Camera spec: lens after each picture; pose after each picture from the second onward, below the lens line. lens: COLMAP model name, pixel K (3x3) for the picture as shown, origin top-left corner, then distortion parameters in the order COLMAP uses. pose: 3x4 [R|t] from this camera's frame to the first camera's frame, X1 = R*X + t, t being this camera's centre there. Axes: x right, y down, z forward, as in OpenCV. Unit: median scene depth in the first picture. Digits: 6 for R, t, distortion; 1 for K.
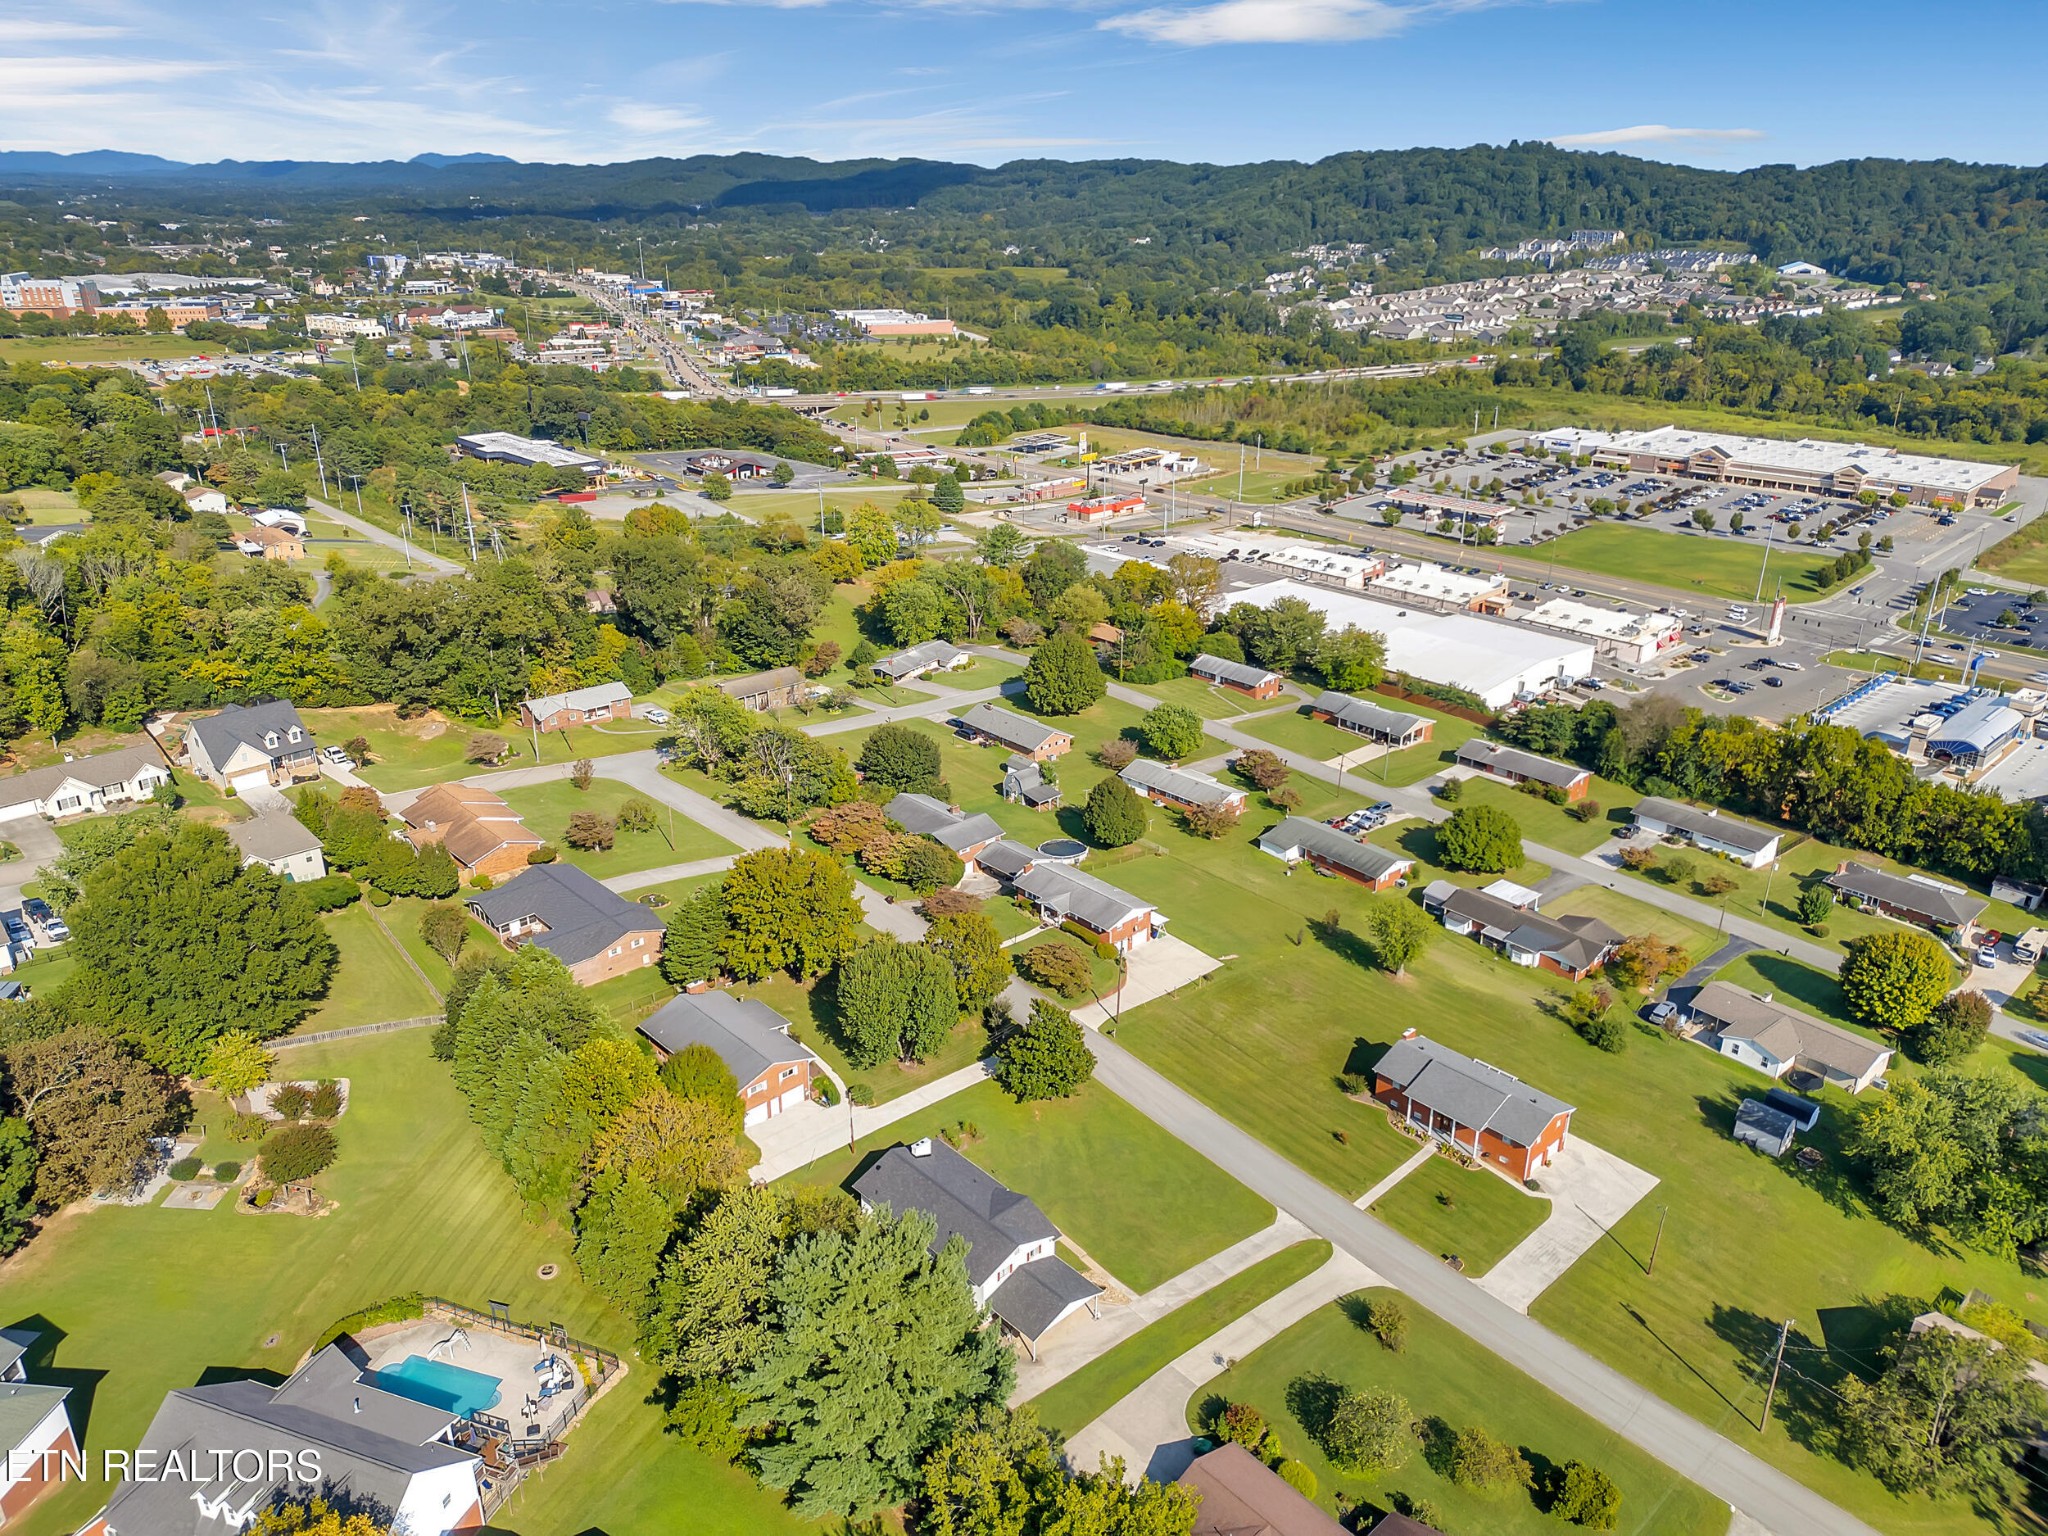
lens RADIAL K [[1431.0, 0, 1024.0], [0, 1431.0, 768.0], [0, 0, 1]] dist [0.007189, 0.002717]
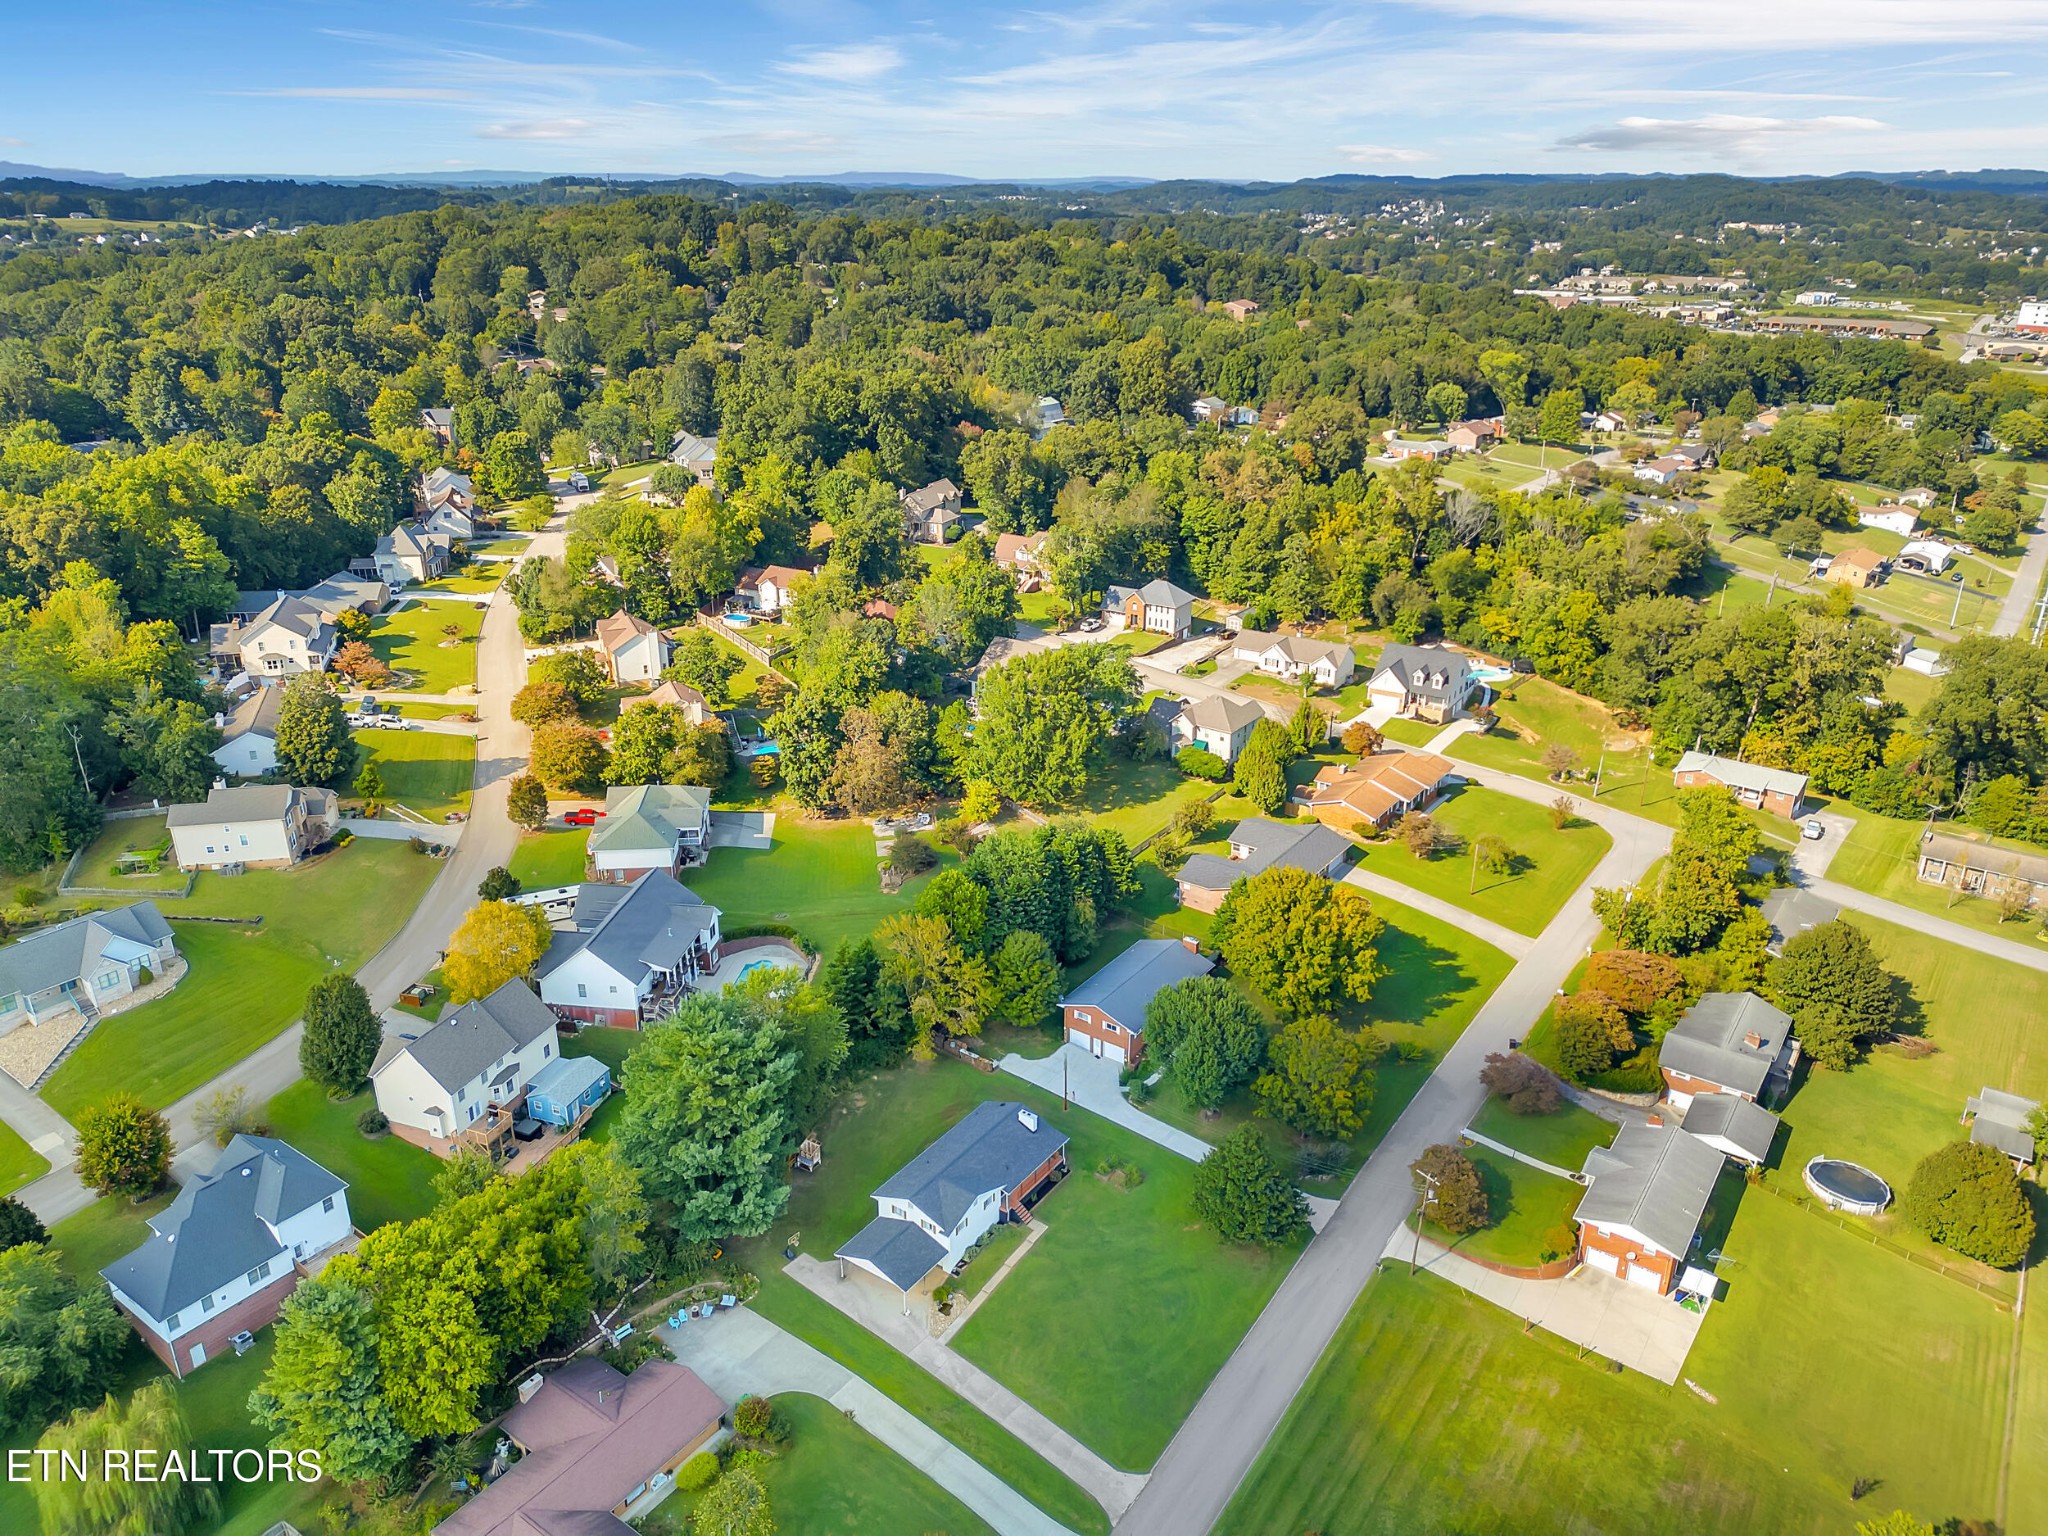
lens RADIAL K [[1431.0, 0, 1024.0], [0, 1431.0, 768.0], [0, 0, 1]] dist [0.007189, 0.002717]
pose [[0.183624, 0.366530, -0.912106, 0.779072], [-0.370252, 0.885337, 0.281234, -0.252718], [0.910602, 0.286067, 0.298278, 0.604315]]
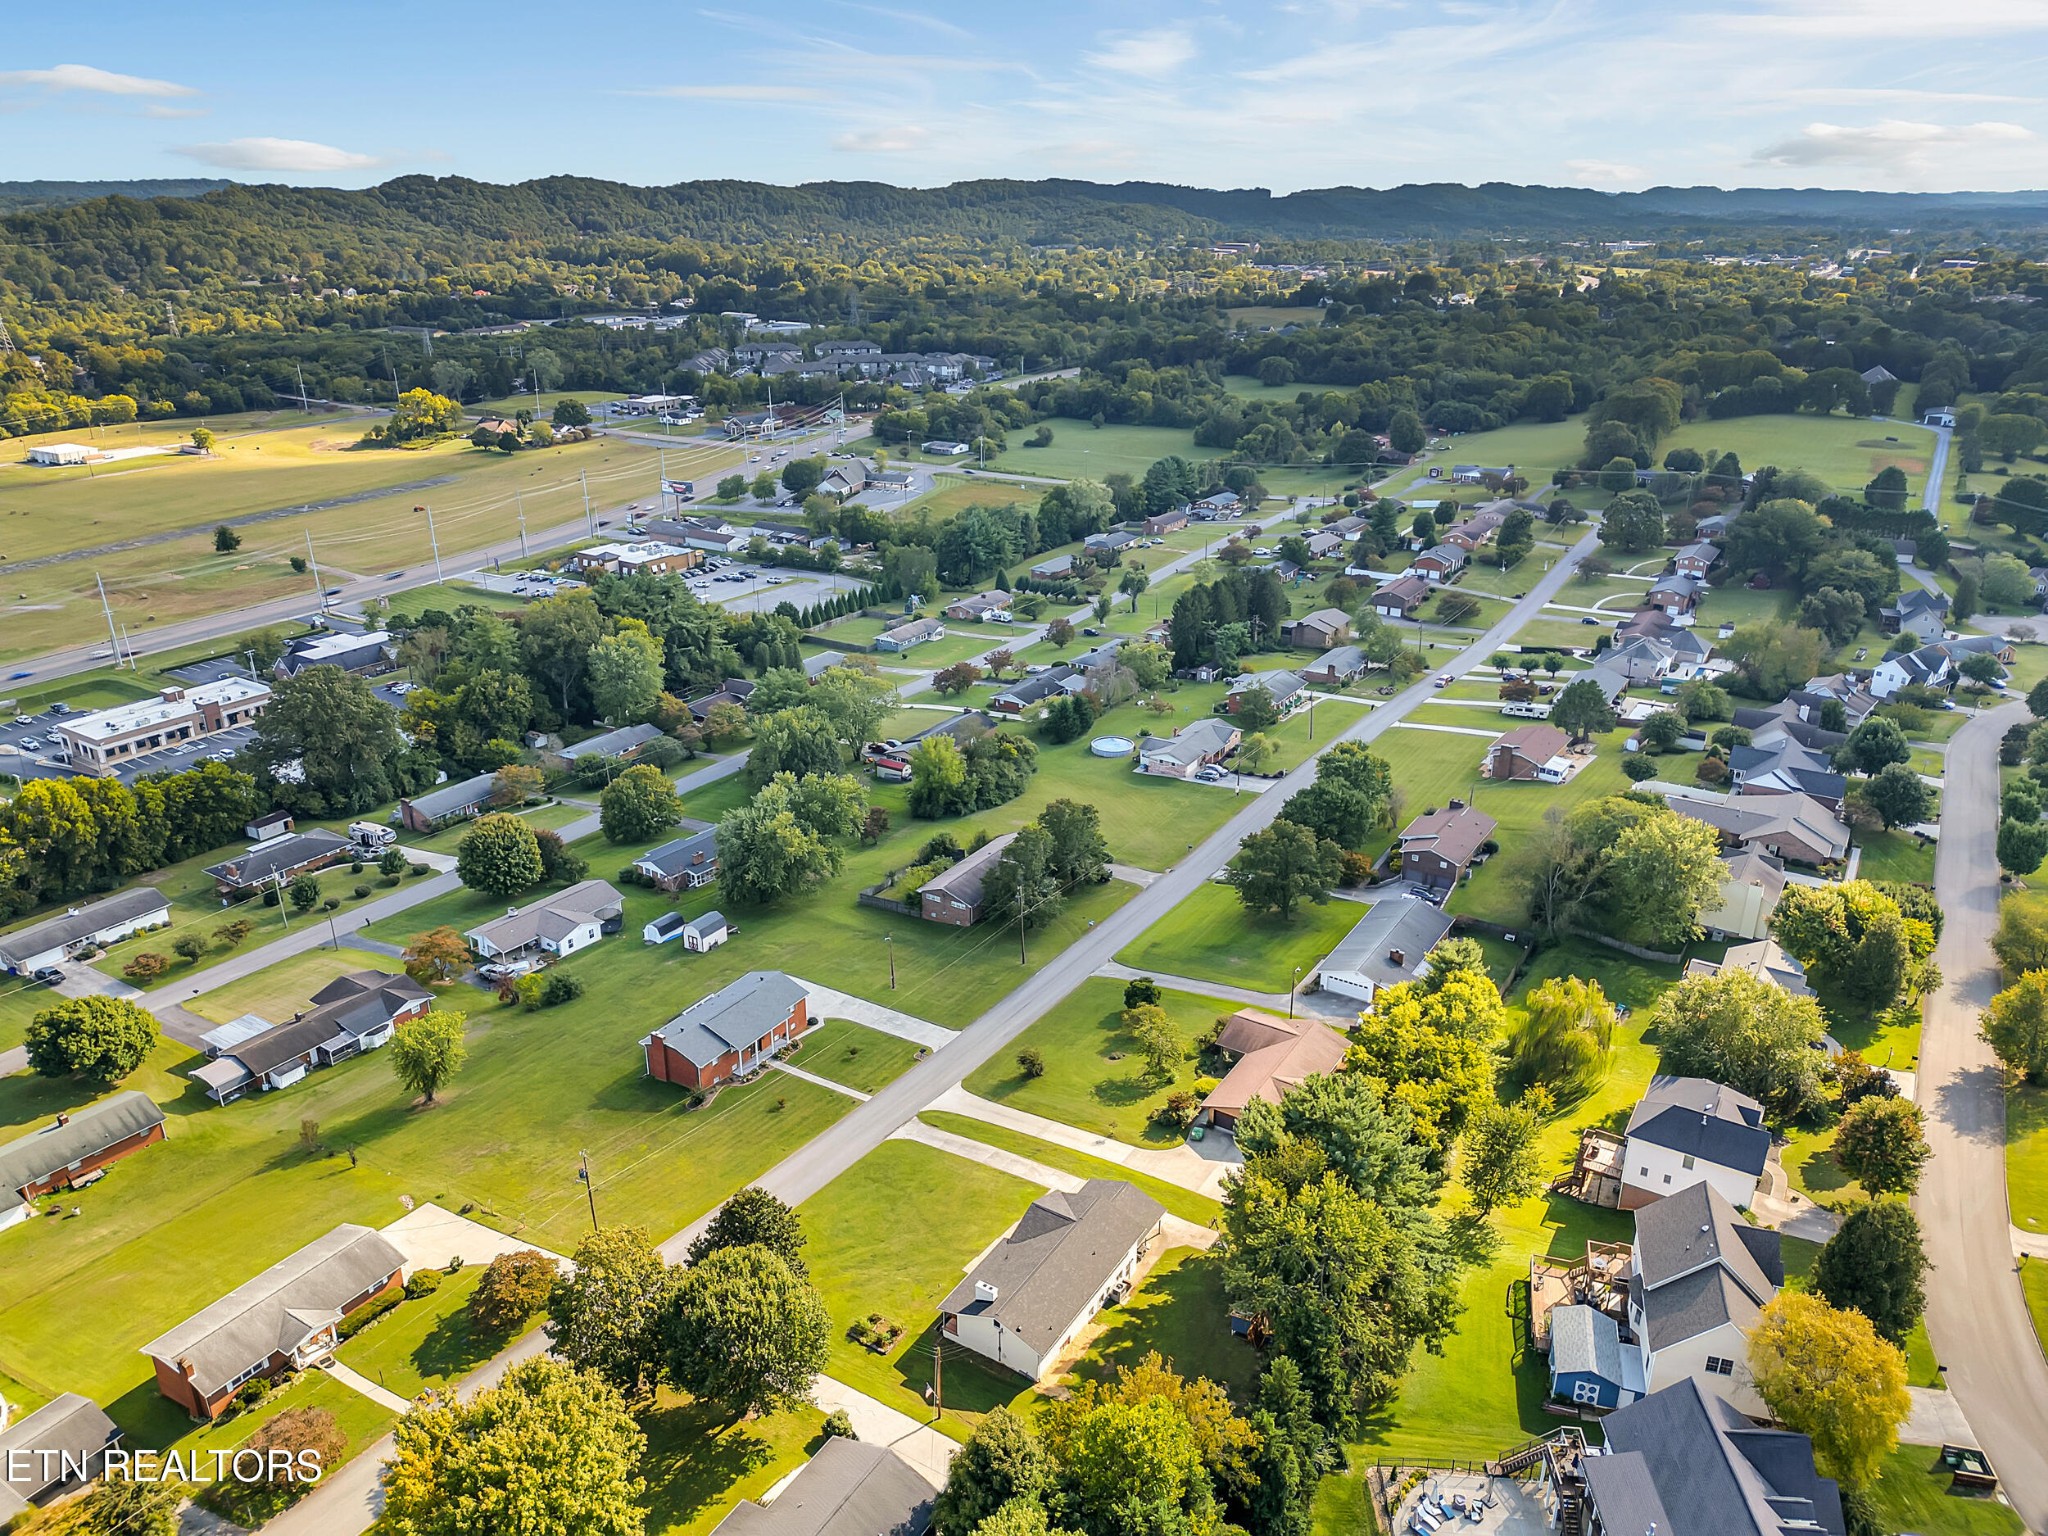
lens RADIAL K [[1431.0, 0, 1024.0], [0, 1431.0, 768.0], [0, 0, 1]] dist [0.007189, 0.002717]
pose [[-0.243836, -0.362124, 0.899672, -0.757733], [0.367213, 0.824127, 0.431242, -0.371862], [-0.897607, 0.435523, -0.067975, 0.889377]]
